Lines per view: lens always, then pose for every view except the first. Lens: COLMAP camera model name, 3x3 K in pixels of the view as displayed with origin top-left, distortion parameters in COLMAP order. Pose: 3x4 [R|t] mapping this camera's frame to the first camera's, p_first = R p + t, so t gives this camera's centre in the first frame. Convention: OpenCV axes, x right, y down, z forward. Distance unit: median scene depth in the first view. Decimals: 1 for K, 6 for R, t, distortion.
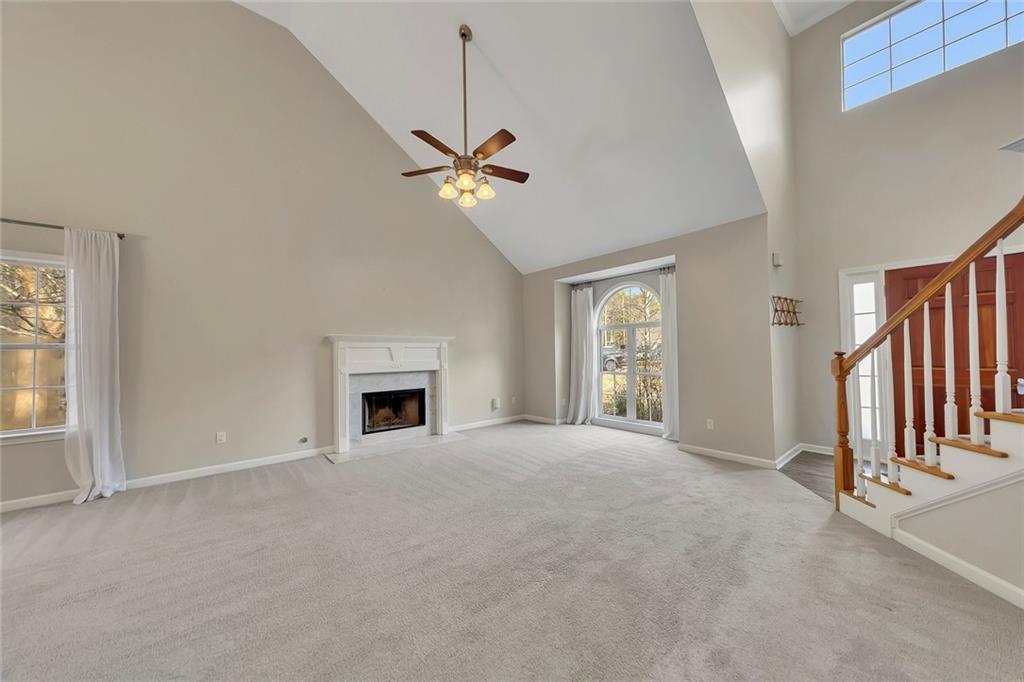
lens RADIAL K [[356.8, 0, 515.8], [0, 356.8, 344.6], [0, 0, 1]] dist [-0.000879, 0.000174]
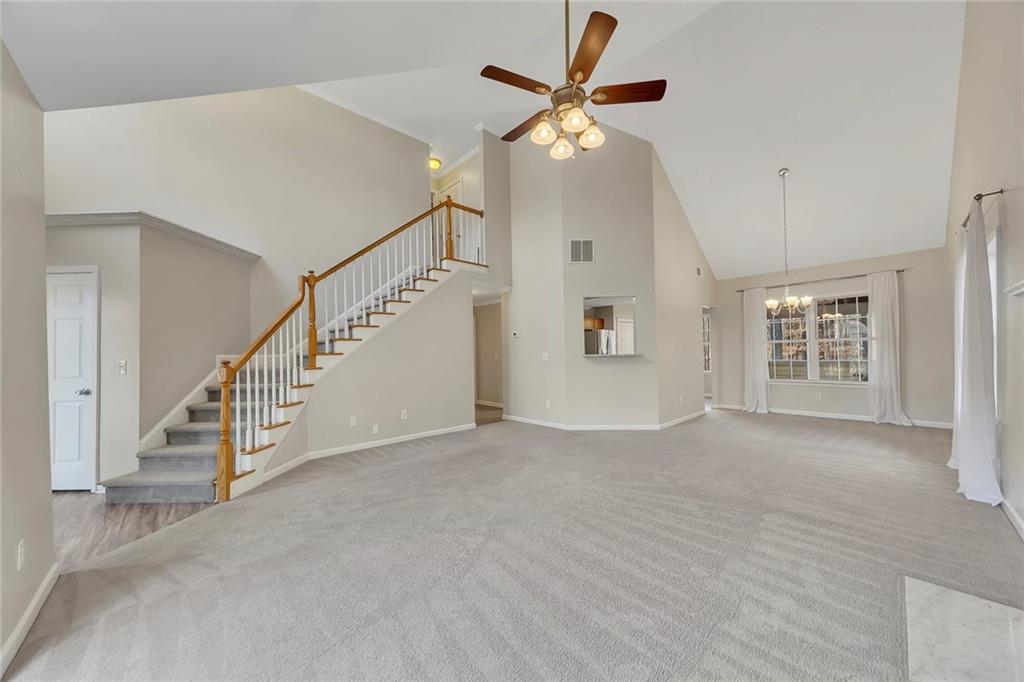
lens RADIAL K [[356.8, 0, 508.8], [0, 356.8, 344.8], [0, 0, 1]] dist [-0.000879, 0.000174]
pose [[-0.999016, 0.033016, -0.029614, 0.017101], [0.034144, 0.998677, -0.038441, 0.025281], [0.028305, -0.039414, -0.998822, 1.265925]]
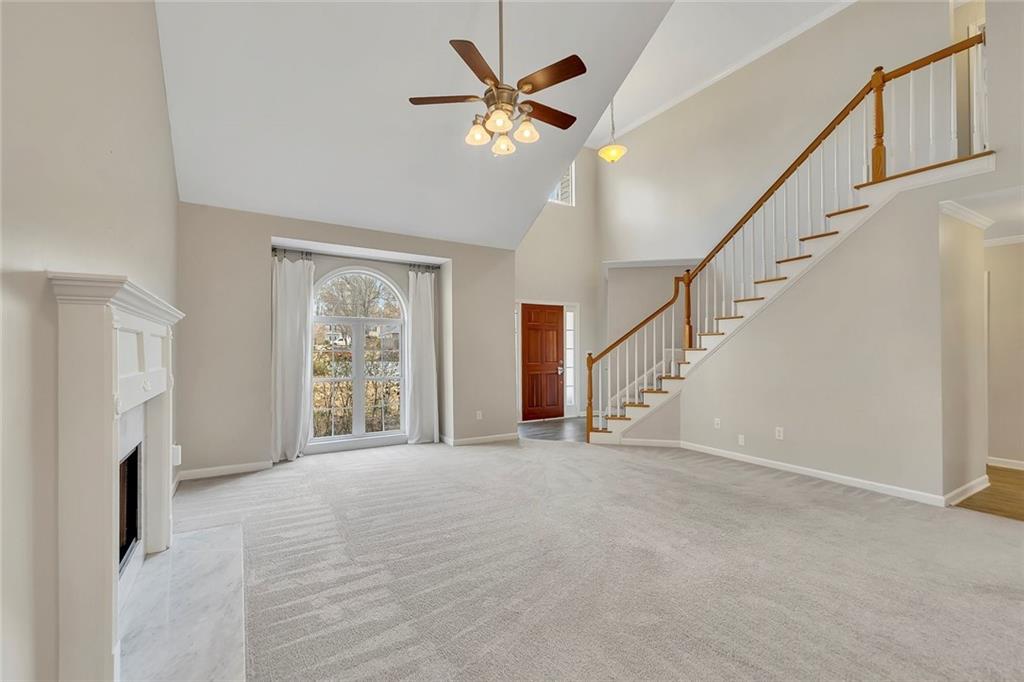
lens RADIAL K [[434.4, 0, 509.6], [0, 434.4, 348.3], [0, 0, 1]] dist [-0.004399, -0.000221]
pose [[0.155294, 0.018580, 0.987694, -0.741387], [-0.020311, 0.999672, -0.015611, 0.022913], [-0.987659, -0.017637, 0.155621, 0.614158]]
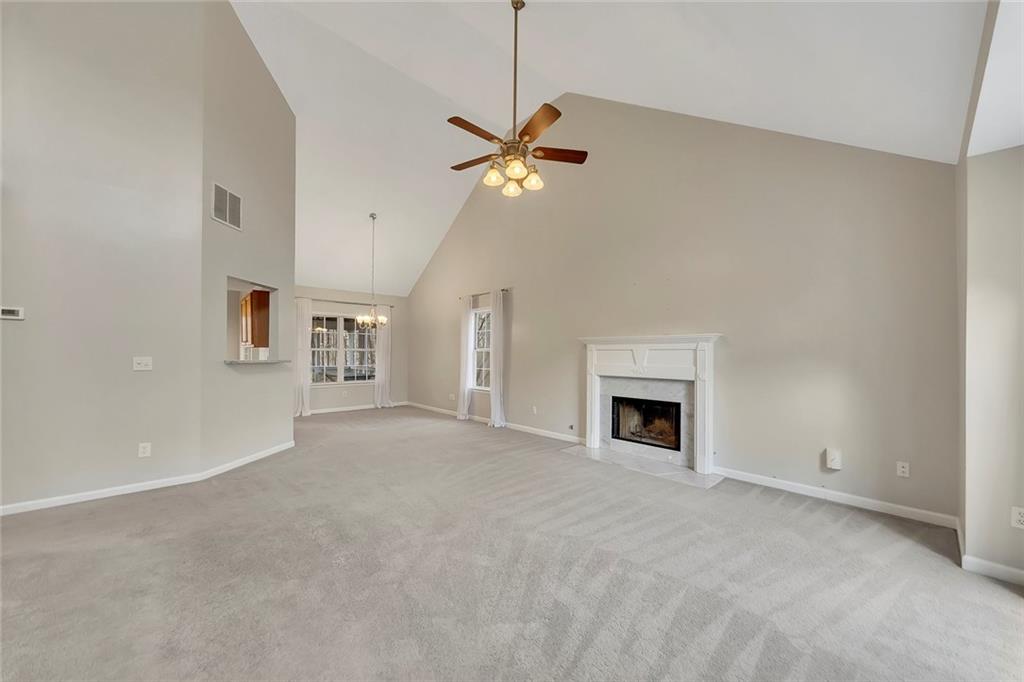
lens RADIAL K [[375.7, 0, 518.4], [0, 375.7, 350.1], [0, 0, 1]] dist [0.002426, 0.000107]
pose [[0.037775, 0.001652, -0.999285, 0.606432], [0.011900, 0.999927, 0.002103, 0.004272], [0.999215, -0.011971, 0.037753, 0.710923]]
